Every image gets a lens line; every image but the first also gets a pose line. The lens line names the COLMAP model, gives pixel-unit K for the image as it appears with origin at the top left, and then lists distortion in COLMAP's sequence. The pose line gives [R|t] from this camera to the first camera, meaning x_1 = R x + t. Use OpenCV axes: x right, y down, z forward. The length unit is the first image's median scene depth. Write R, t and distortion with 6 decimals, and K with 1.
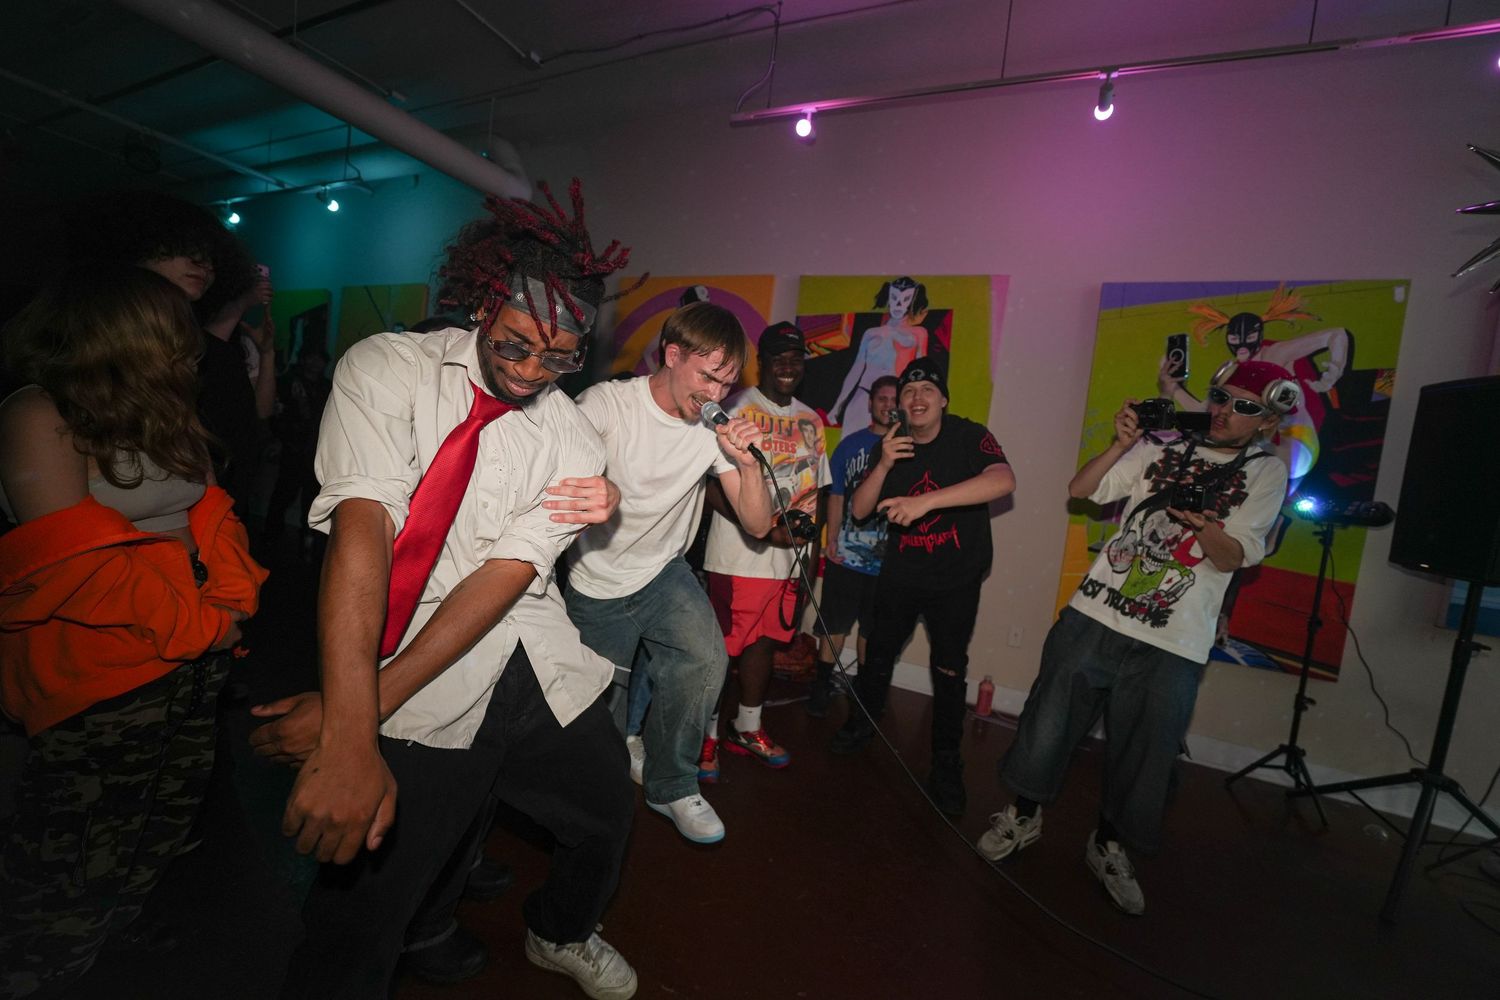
lens RADIAL K [[612.4, 0, 750.0], [0, 612.4, 500.0], [0, 0, 1]] dist [-0.002791, 0.000038]
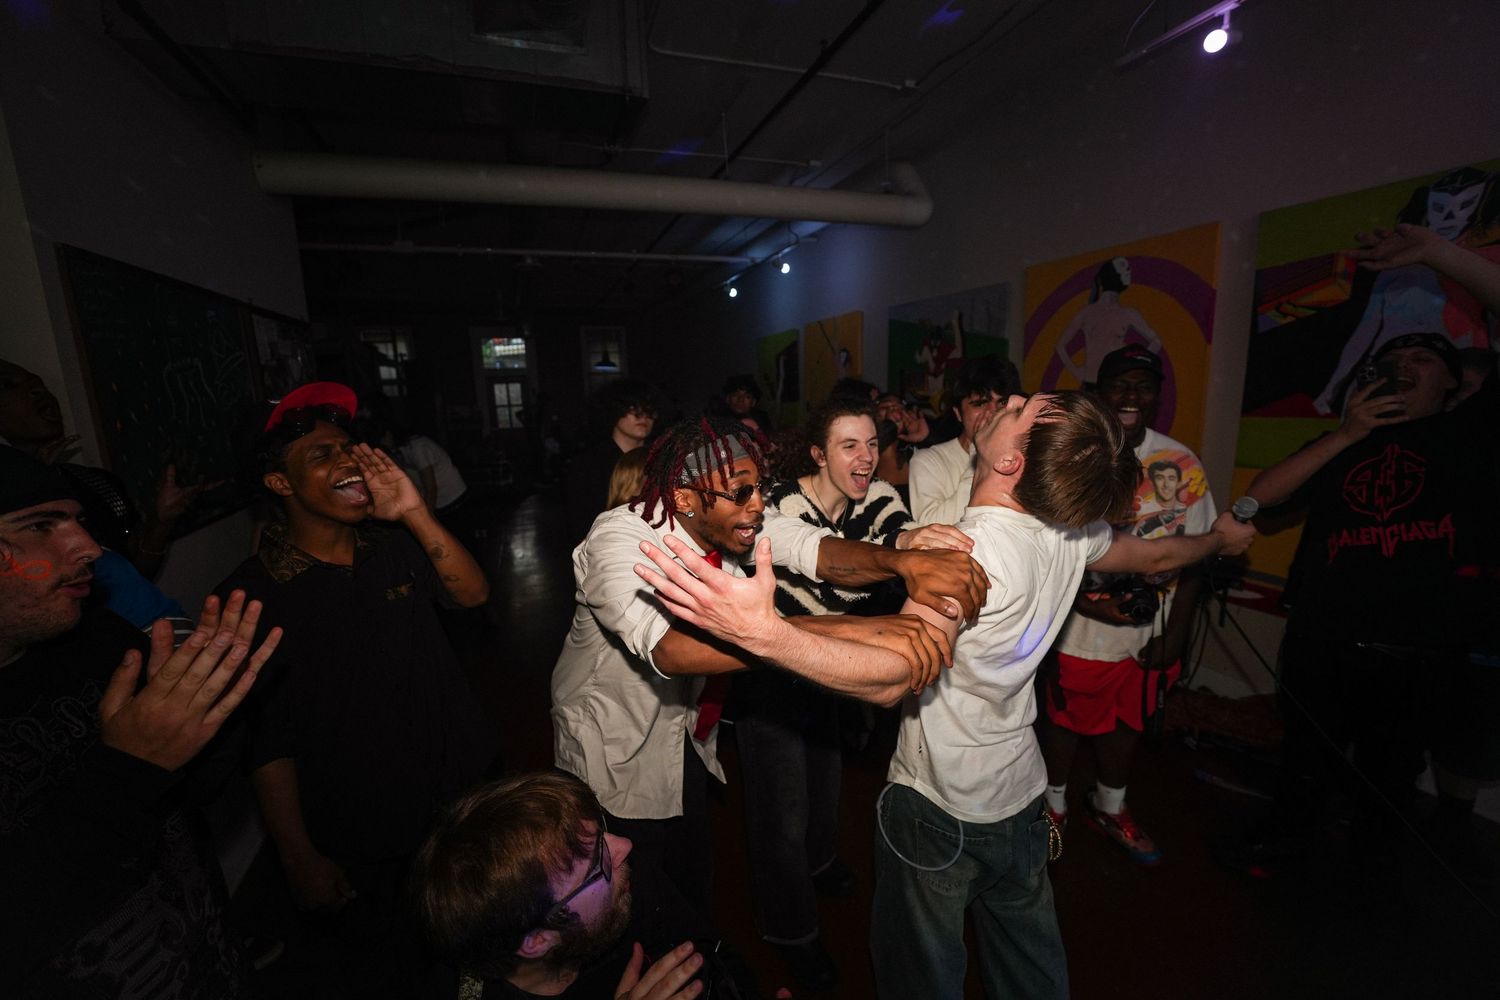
lens RADIAL K [[661.1, 0, 750.0], [0, 661.1, 500.0], [0, 0, 1]] dist [-0.025936, 0.006130]
pose [[0.704686, -0.001337, -0.709518, 0.206653], [0.051122, 0.997495, 0.048894, -0.098155], [0.707675, -0.070728, 0.702989, 0.004902]]
